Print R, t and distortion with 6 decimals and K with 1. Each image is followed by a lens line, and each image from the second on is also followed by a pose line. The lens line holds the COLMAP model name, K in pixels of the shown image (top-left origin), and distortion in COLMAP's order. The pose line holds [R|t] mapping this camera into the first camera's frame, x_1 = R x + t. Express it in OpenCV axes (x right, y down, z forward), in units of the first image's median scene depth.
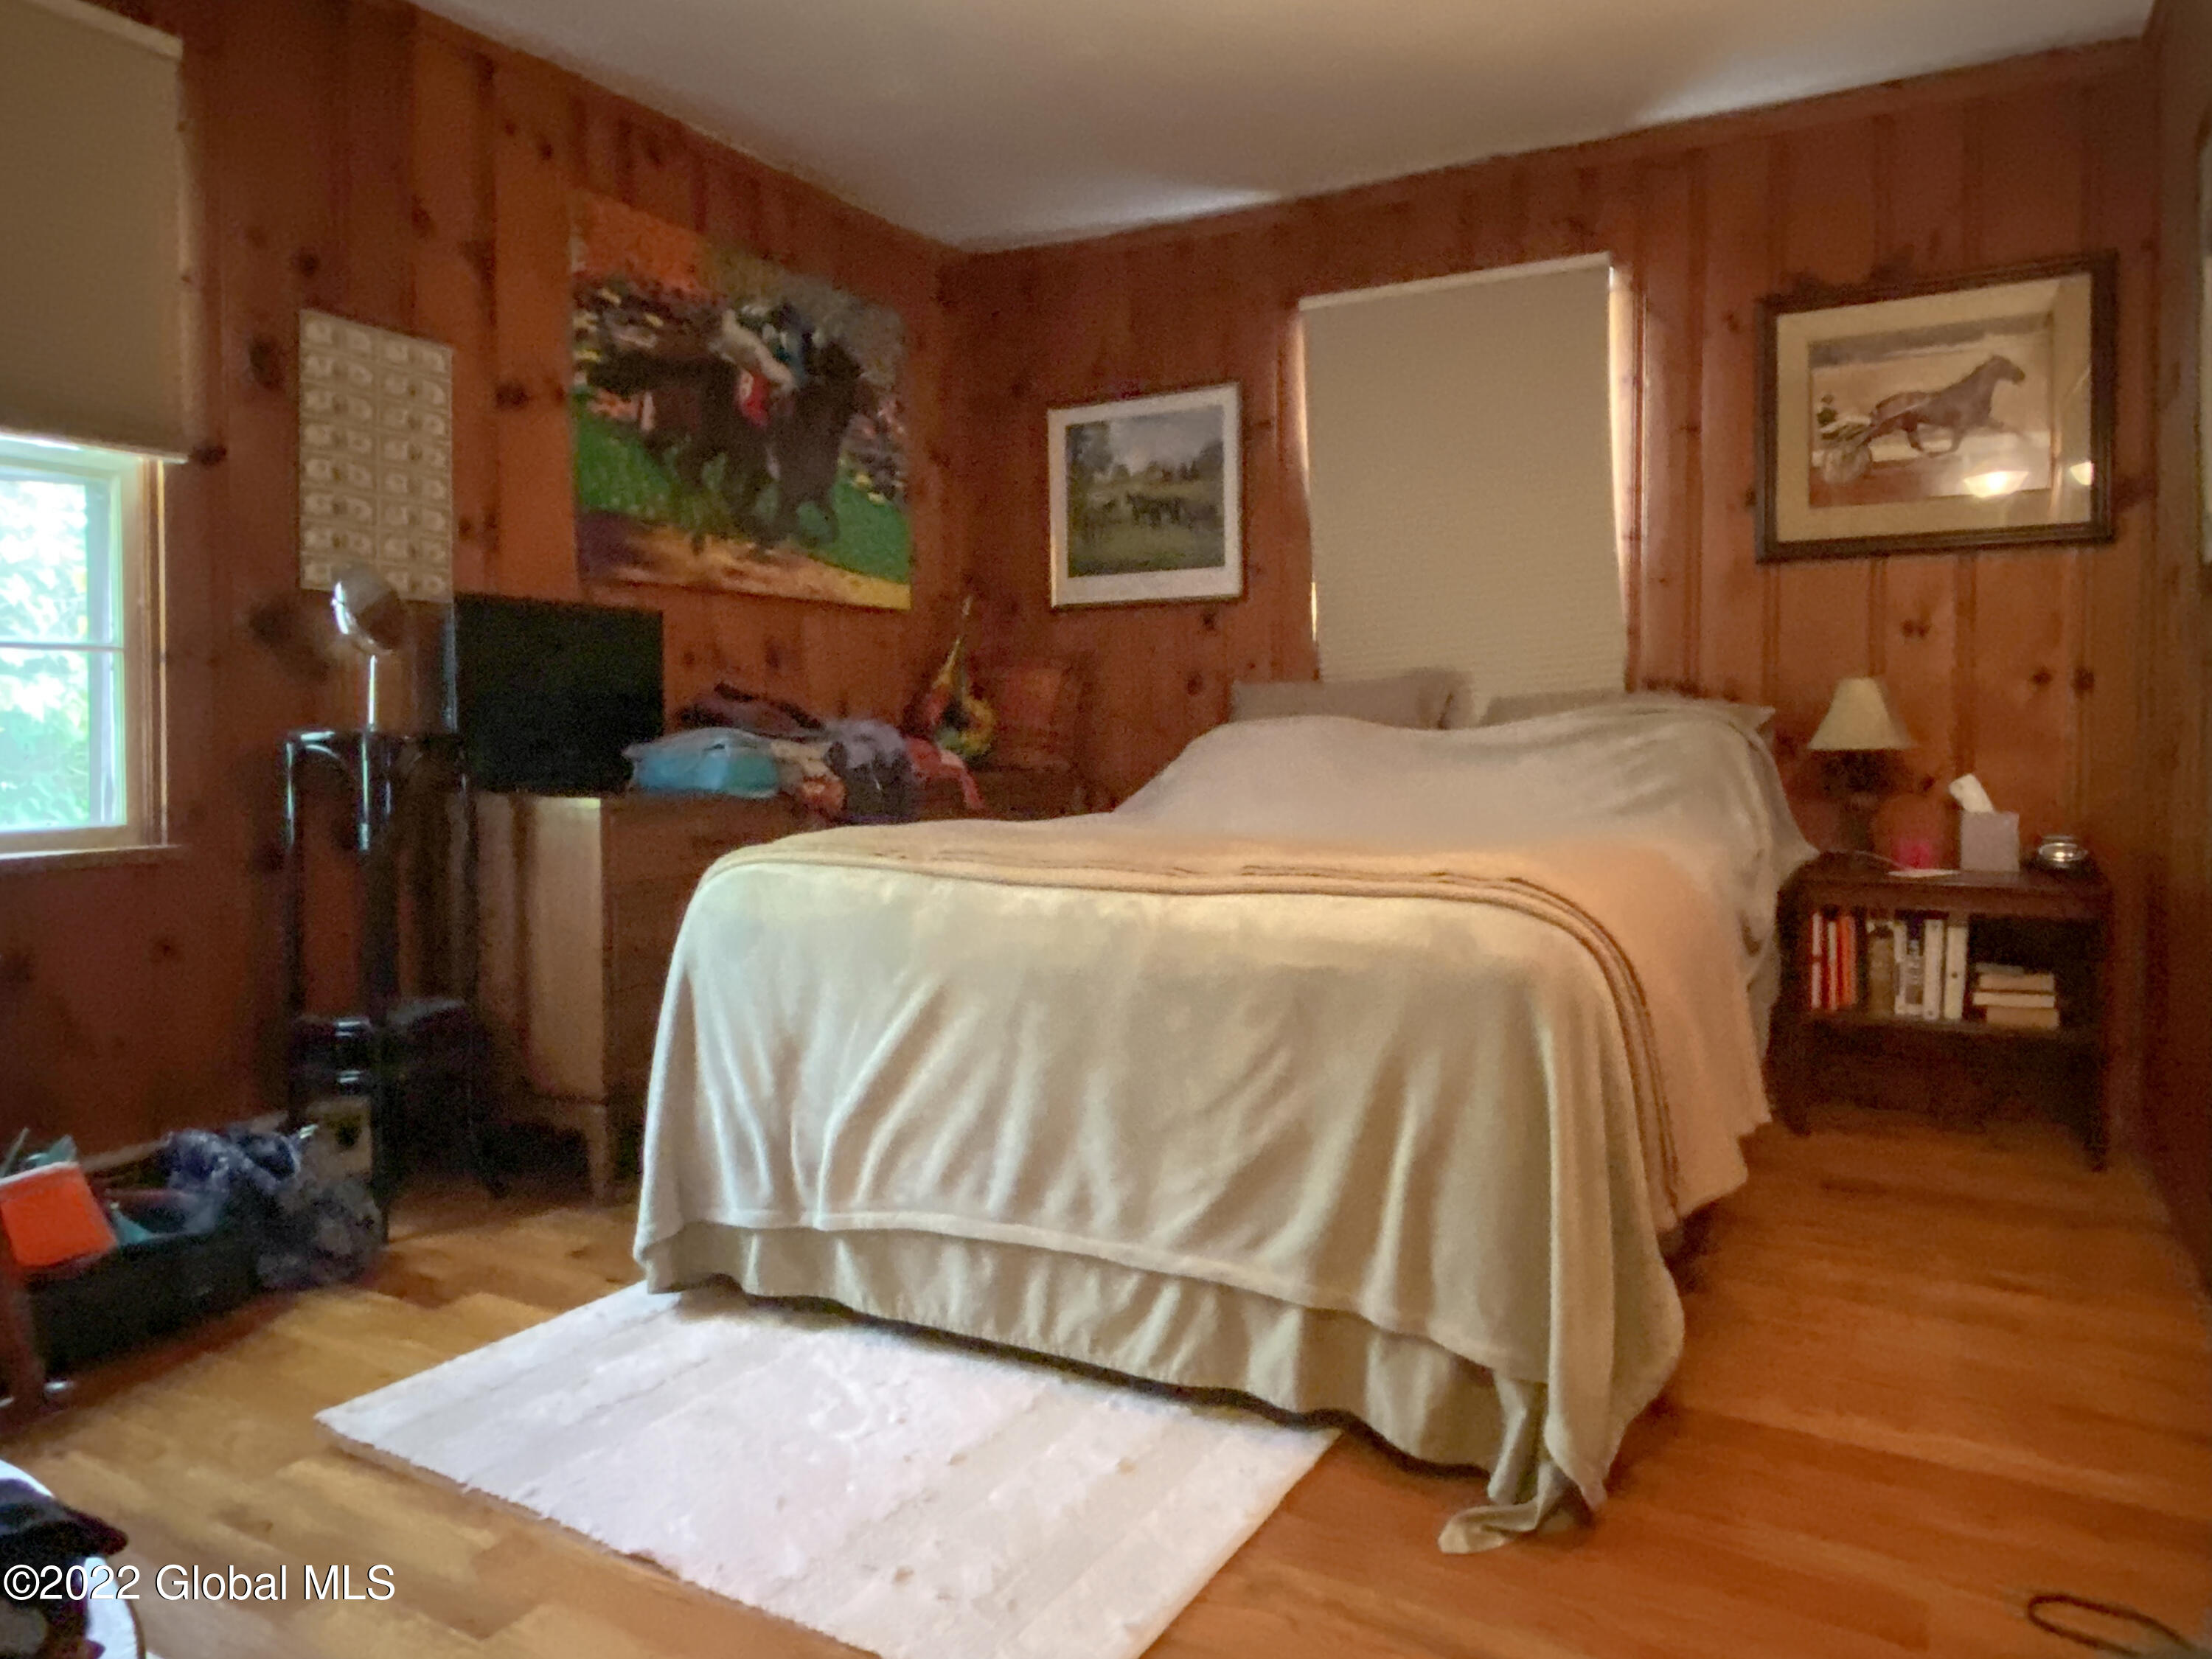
lens RADIAL K [[1557.3, 0, 1109.5], [0, 1557.3, 760.7], [0, 0, 1]] dist [0.044624, -0.079373]
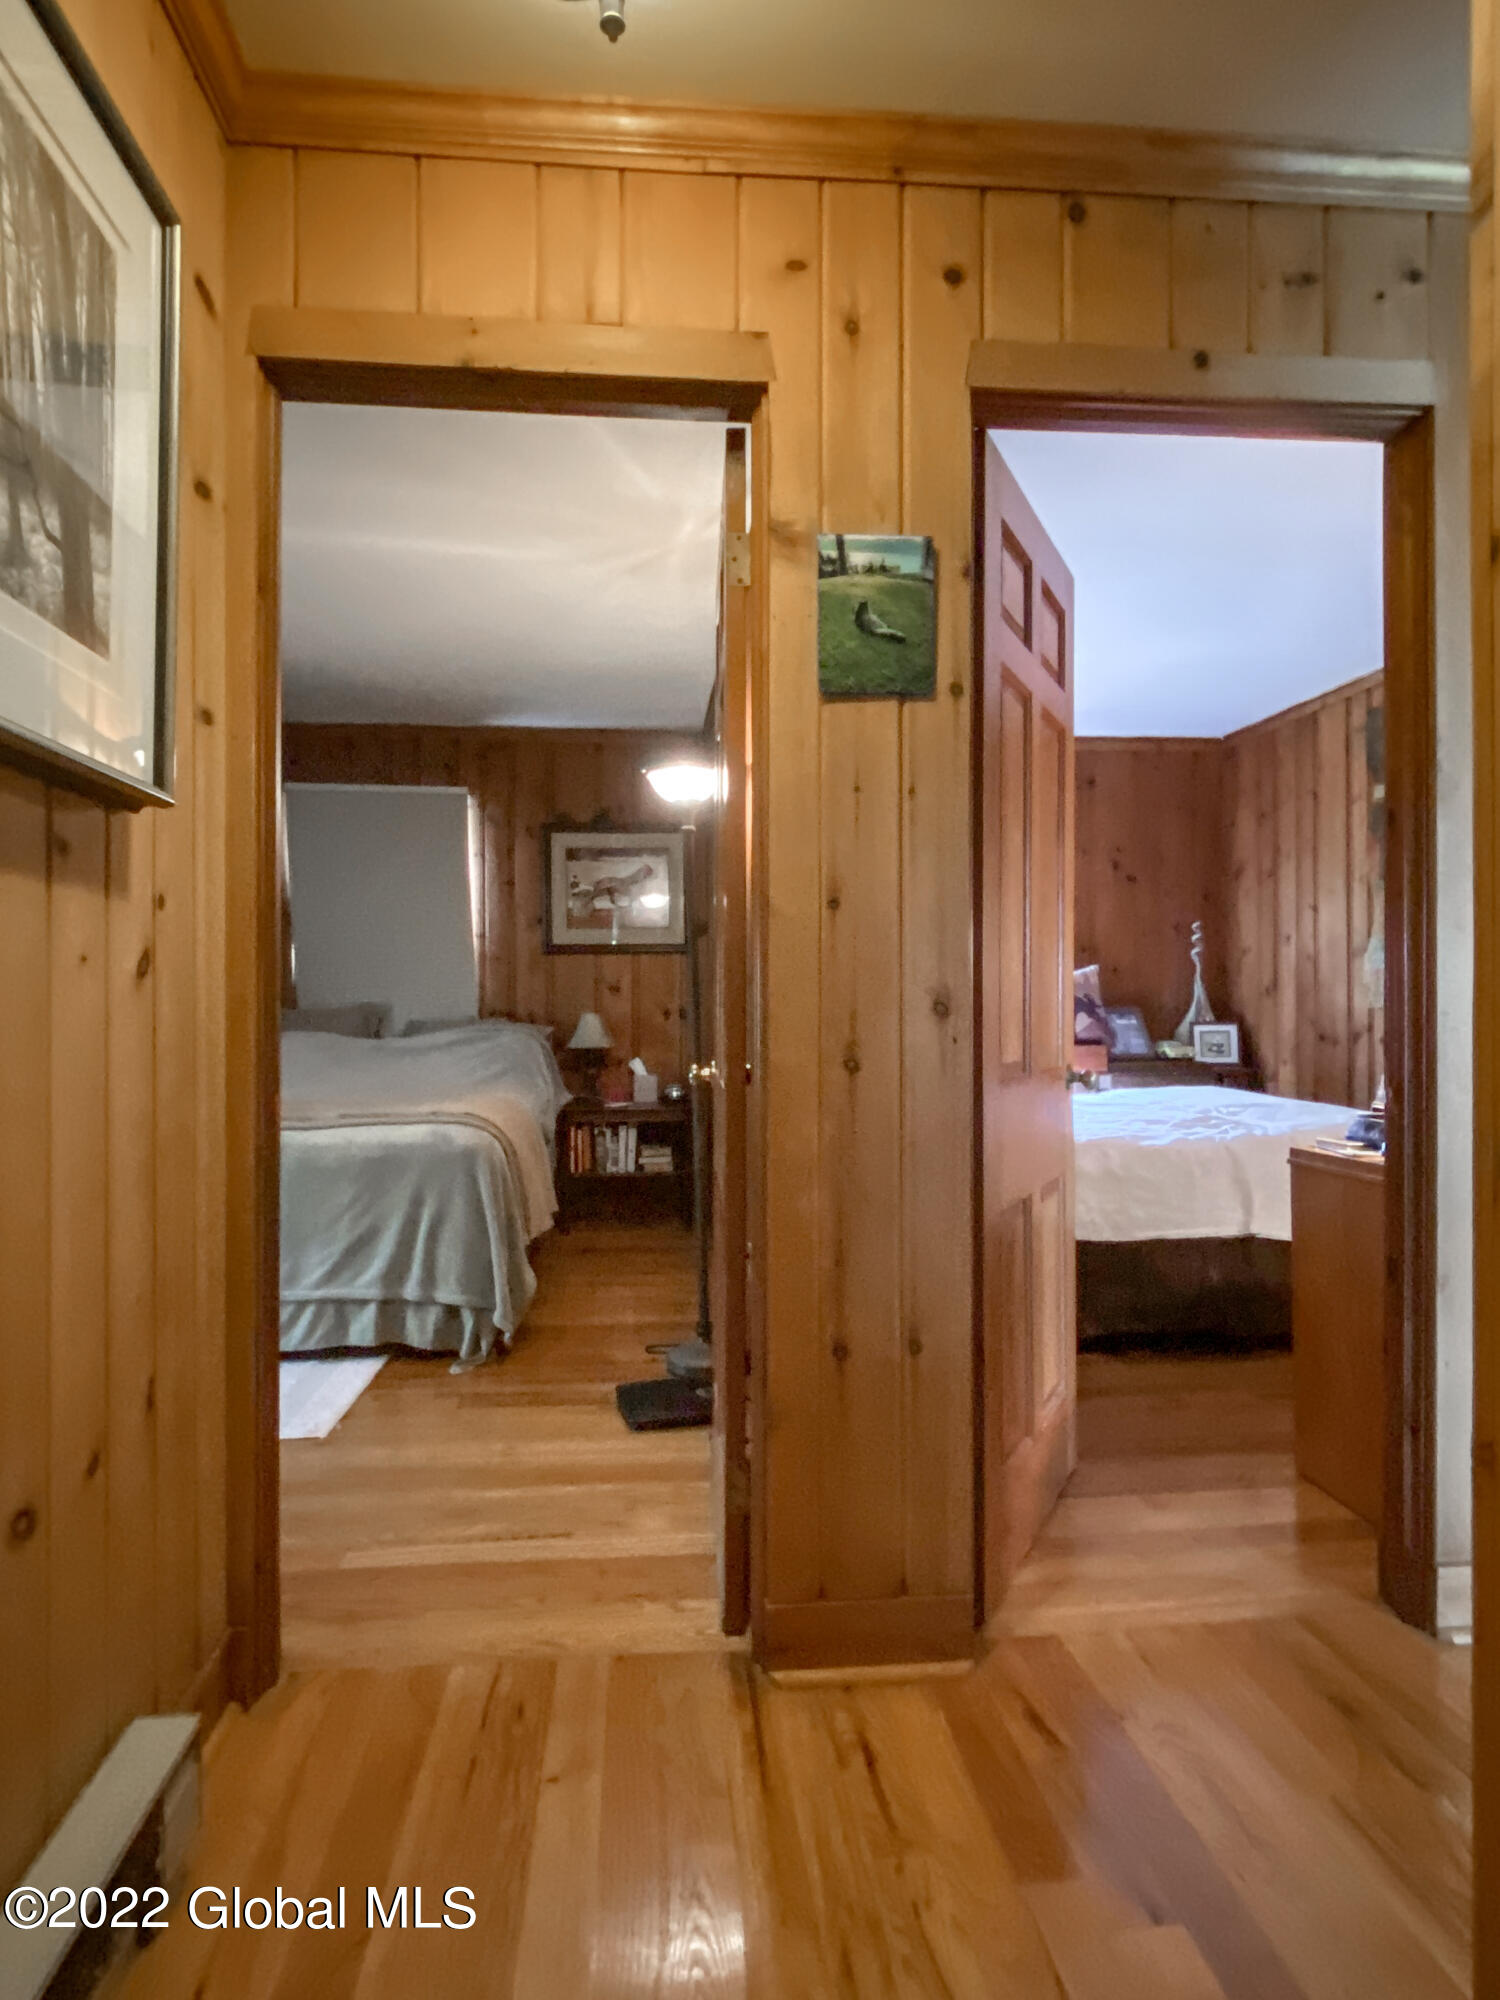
lens RADIAL K [[1056.5, 0, 750.0], [0, 1056.5, 1000.0], [0, 0, 1]] dist [0.046408, 0.000014]
pose [[0.827382, 0.006484, 0.561603, -0.150486], [0.016088, 0.999249, -0.035238, -0.018010], [-0.561410, 0.038190, 0.826656, -0.313752]]
